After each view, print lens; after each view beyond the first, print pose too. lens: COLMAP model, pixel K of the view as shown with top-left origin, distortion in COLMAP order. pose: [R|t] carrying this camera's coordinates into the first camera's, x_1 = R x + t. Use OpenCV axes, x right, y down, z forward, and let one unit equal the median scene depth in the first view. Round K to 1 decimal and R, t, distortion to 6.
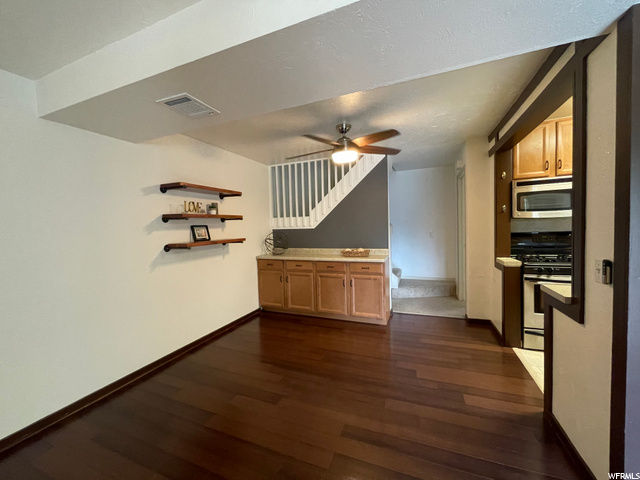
lens RADIAL K [[258.8, 0, 318.2], [0, 258.8, 239.8], [0, 0, 1]] dist [-0.000830, 0.000144]
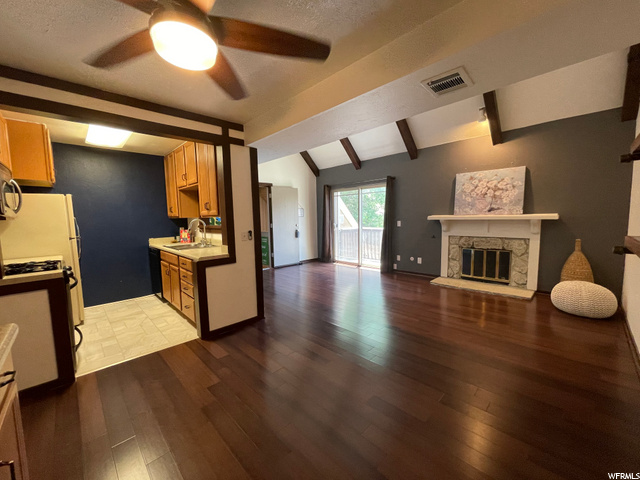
lens RADIAL K [[258.8, 0, 318.2], [0, 258.8, 239.8], [0, 0, 1]] dist [-0.000830, 0.000144]
pose [[-0.914435, 0.018102, 0.404328, -0.208764], [0.072952, 0.990009, 0.120666, -0.034471], [-0.398104, 0.139837, -0.906619, 1.068064]]
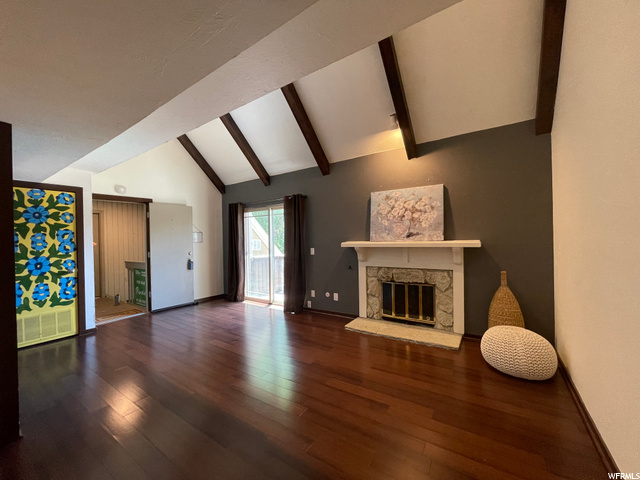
lens RADIAL K [[258.8, 0, 318.2], [0, 258.8, 239.8], [0, 0, 1]] dist [-0.000830, 0.000144]
pose [[-0.976500, 0.054382, 0.208541, -0.327604], [0.065014, 0.996893, 0.044470, -0.017795], [-0.205475, 0.056983, -0.977002, 0.665728]]
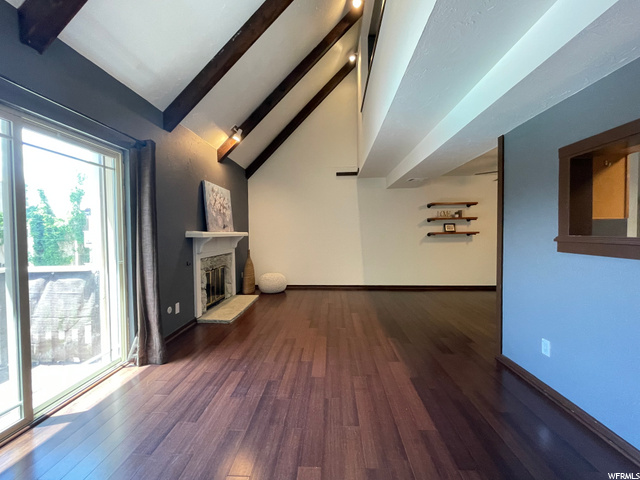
lens RADIAL K [[274.3, 0, 320.0], [0, 274.3, 240.0], [0, 0, 1]] dist [-0.000785, 0.000005]
pose [[0.330951, 0.054952, -0.942046, 0.914864], [-0.047998, 0.997991, 0.041353, 0.020519], [0.942426, 0.031531, 0.332924, -0.420712]]
